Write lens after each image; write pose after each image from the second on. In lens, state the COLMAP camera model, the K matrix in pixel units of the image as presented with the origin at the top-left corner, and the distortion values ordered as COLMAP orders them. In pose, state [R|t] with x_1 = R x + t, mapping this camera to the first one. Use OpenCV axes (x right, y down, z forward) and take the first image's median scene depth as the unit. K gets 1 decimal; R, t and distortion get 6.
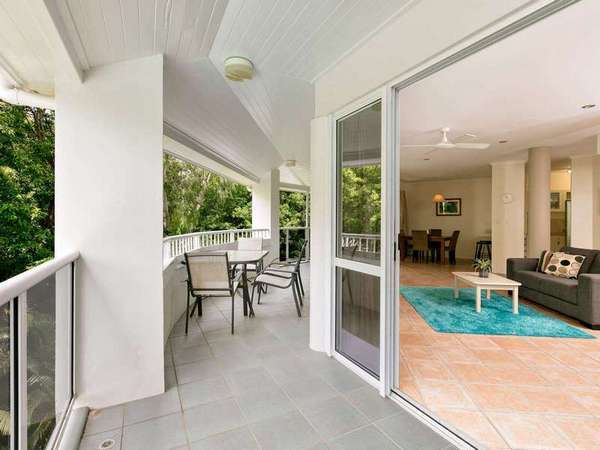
lens RADIAL K [[309.3, 0, 301.8], [0, 309.3, 219.4], [0, 0, 1]] dist [-0.022978, 0.000257]
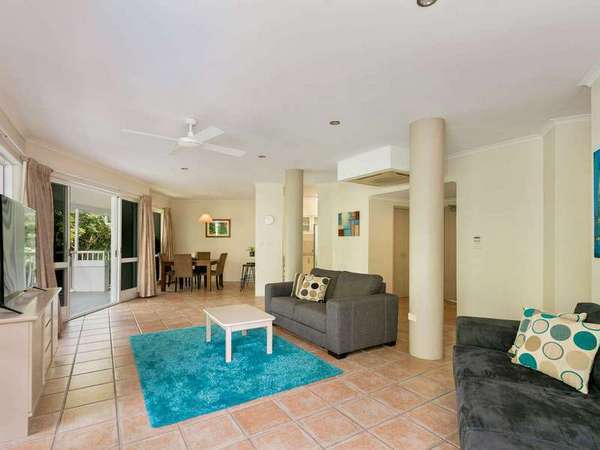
lens RADIAL K [[300.1, 0, 296.5], [0, 300.1, 240.7], [0, 0, 1]] dist [-0.000073, 0.000062]
pose [[0.790092, 0.002451, 0.612983, 0.145443], [-0.002329, 0.999997, -0.000997, -0.001324], [-0.612983, -0.000640, 0.790096, 0.174511]]
